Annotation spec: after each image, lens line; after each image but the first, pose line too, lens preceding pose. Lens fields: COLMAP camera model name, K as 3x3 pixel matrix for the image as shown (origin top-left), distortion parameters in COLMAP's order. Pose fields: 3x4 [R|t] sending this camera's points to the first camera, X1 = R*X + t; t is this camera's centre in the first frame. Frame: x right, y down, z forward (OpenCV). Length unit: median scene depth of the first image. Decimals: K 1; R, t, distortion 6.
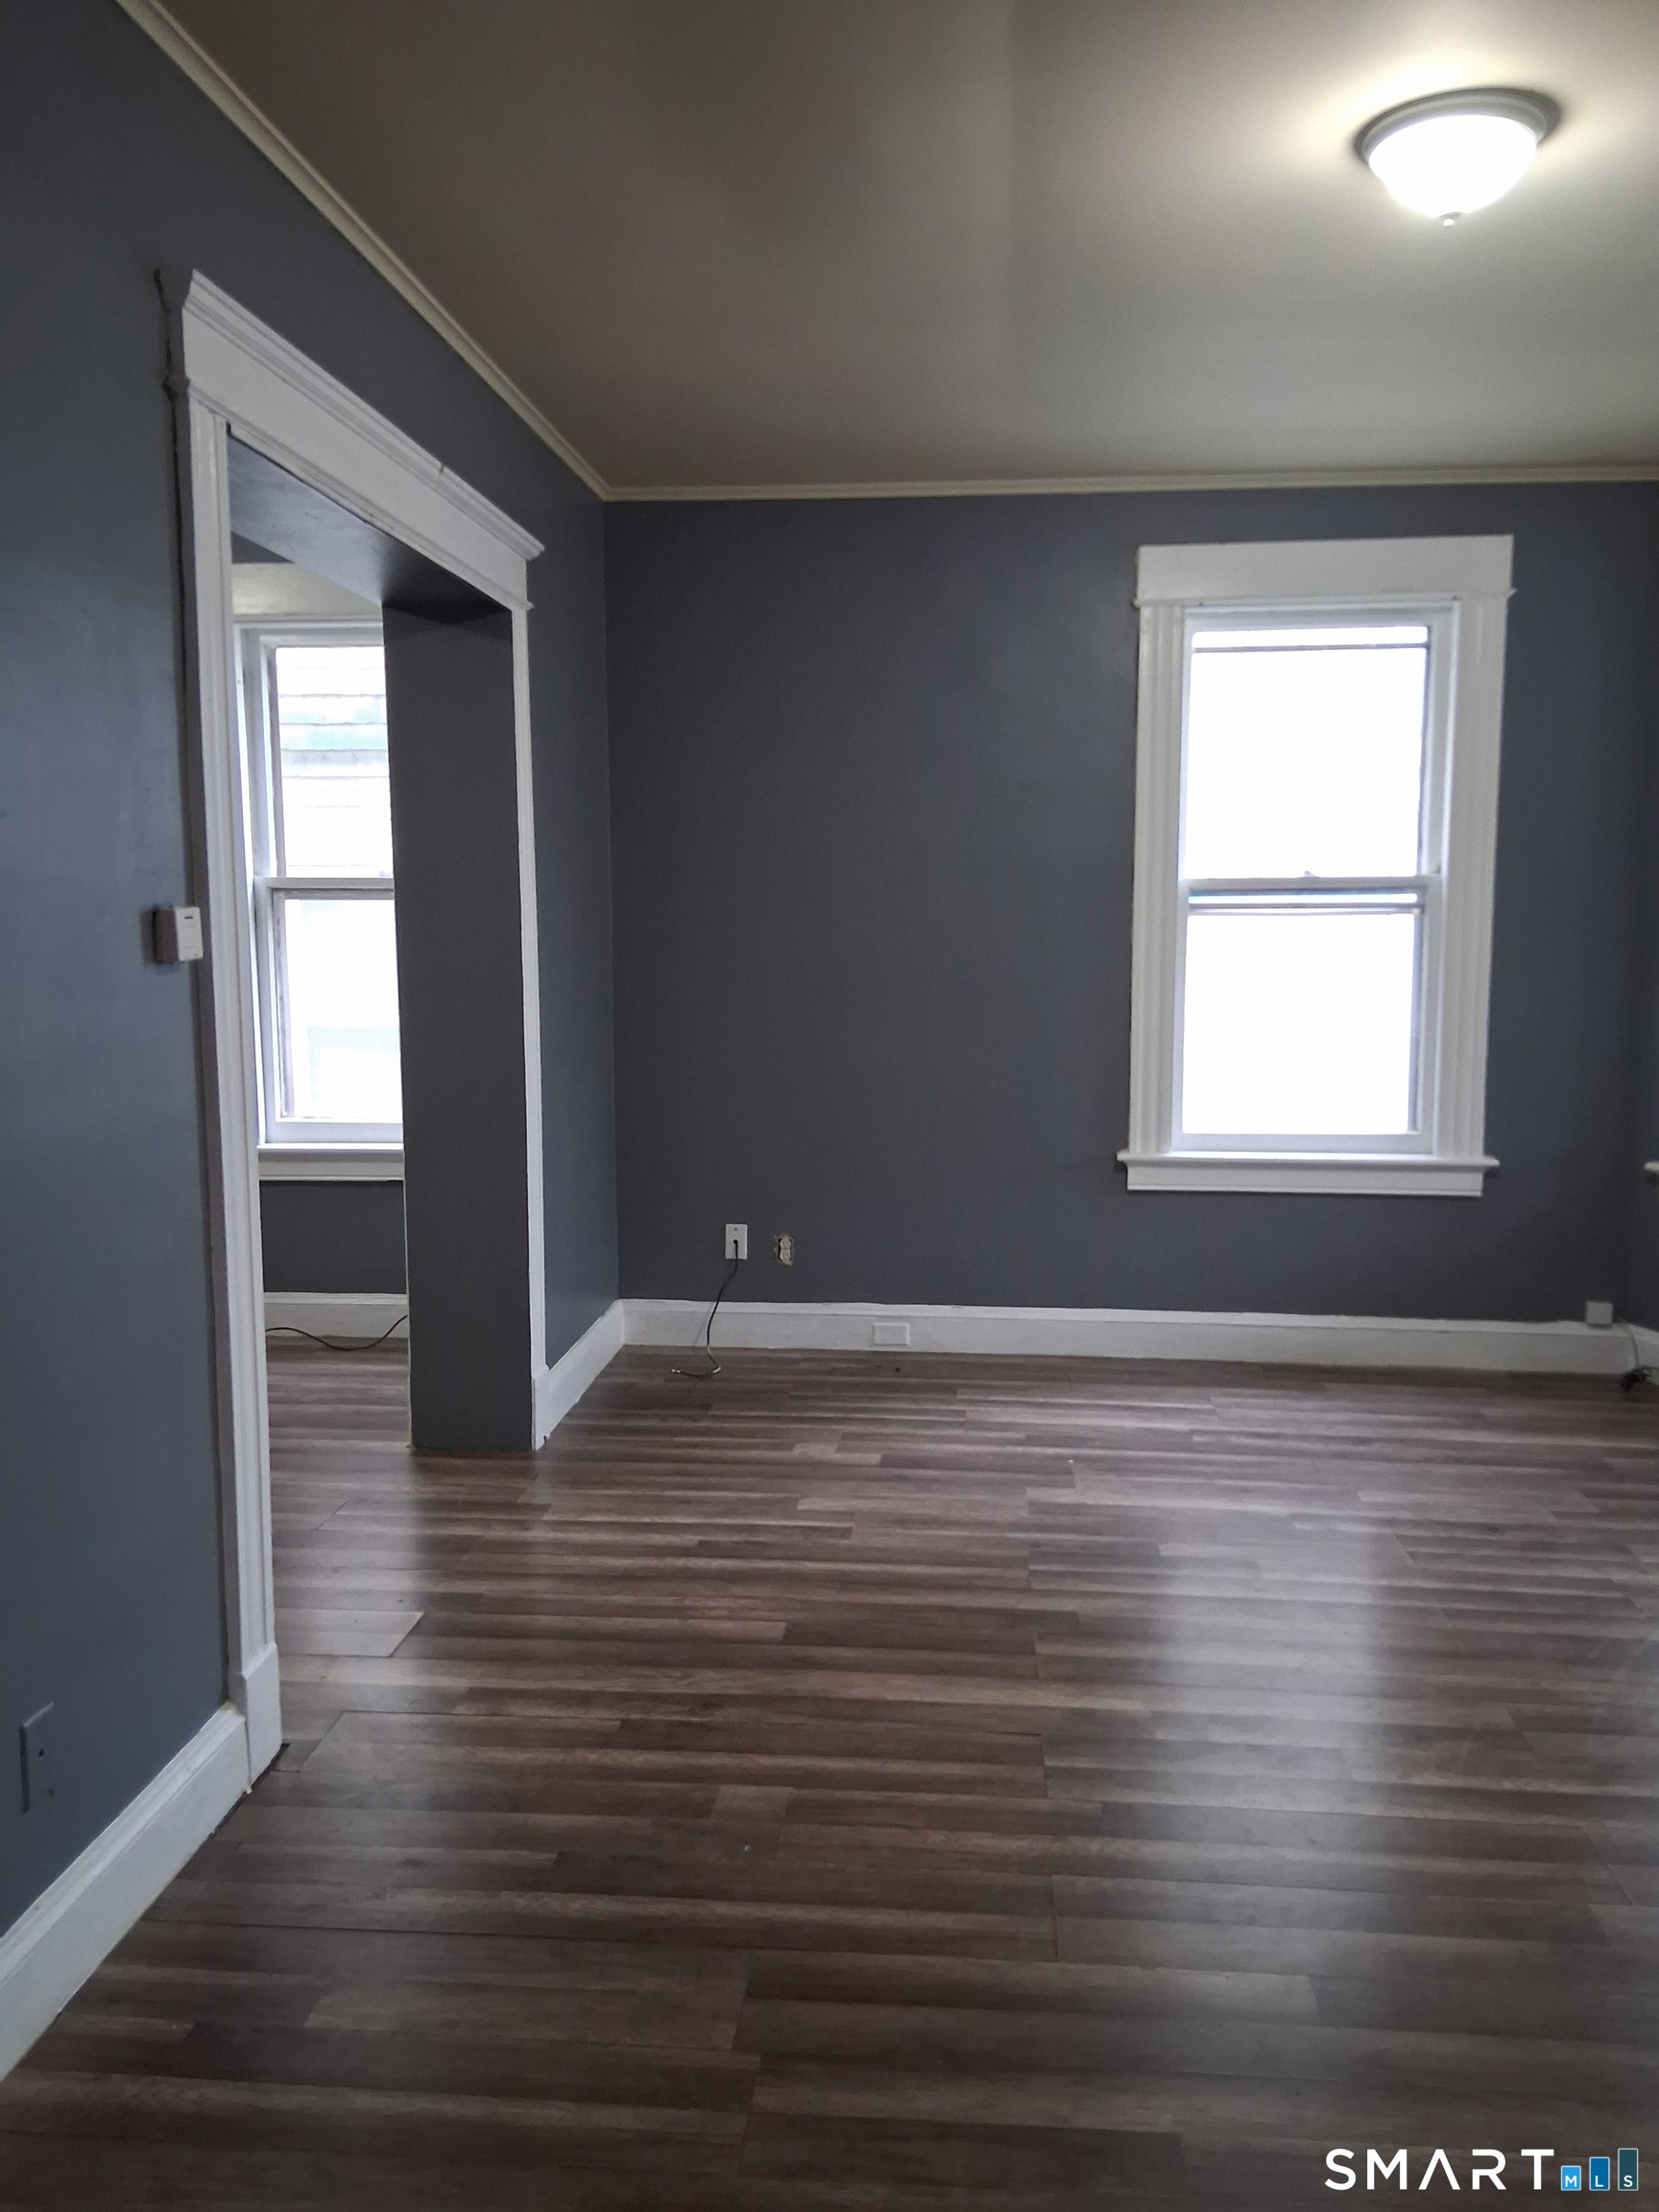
lens RADIAL K [[1671.5, 0, 835.8], [0, 1671.5, 1103.7], [0, 0, 1]] dist [0.121705, -0.205273]
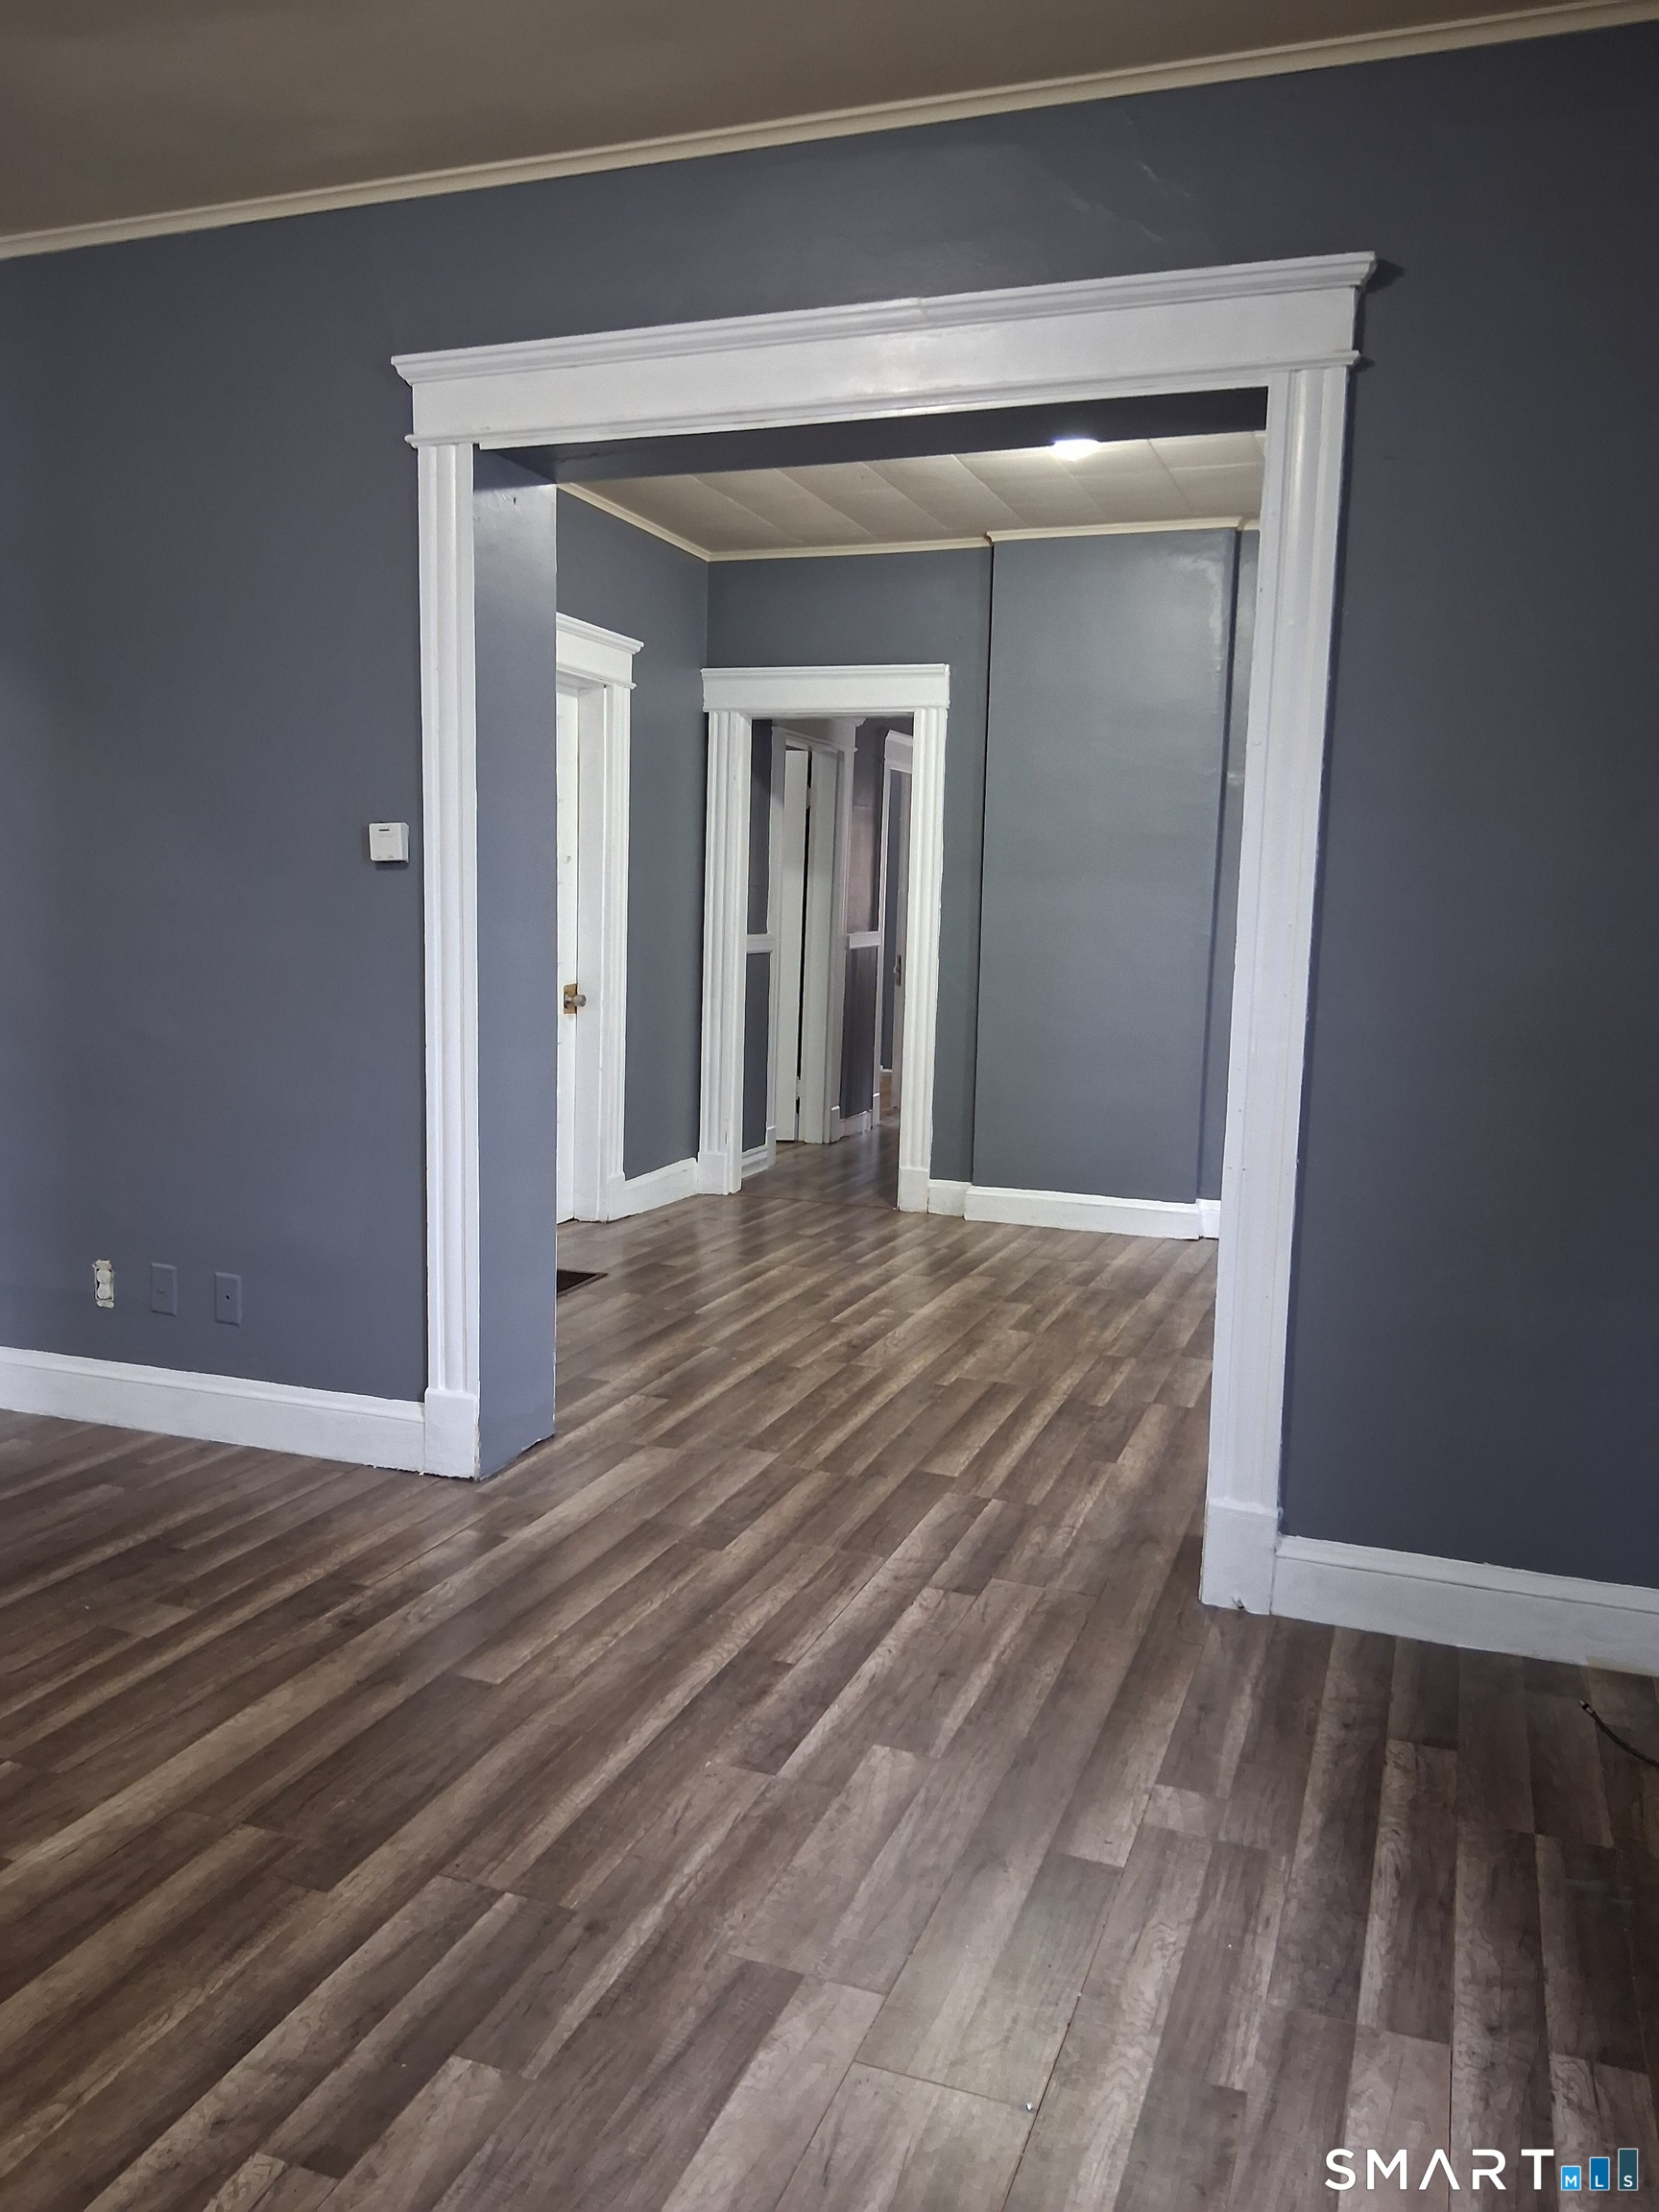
lens RADIAL K [[1671.5, 0, 835.8], [0, 1671.5, 1103.7], [0, 0, 1]] dist [0.121705, -0.205273]
pose [[-0.265214, 0.115876, -0.957201, 0.586952], [-0.132027, 0.979037, 0.155101, -0.099784], [0.955107, 0.167511, -0.244356, 1.132377]]
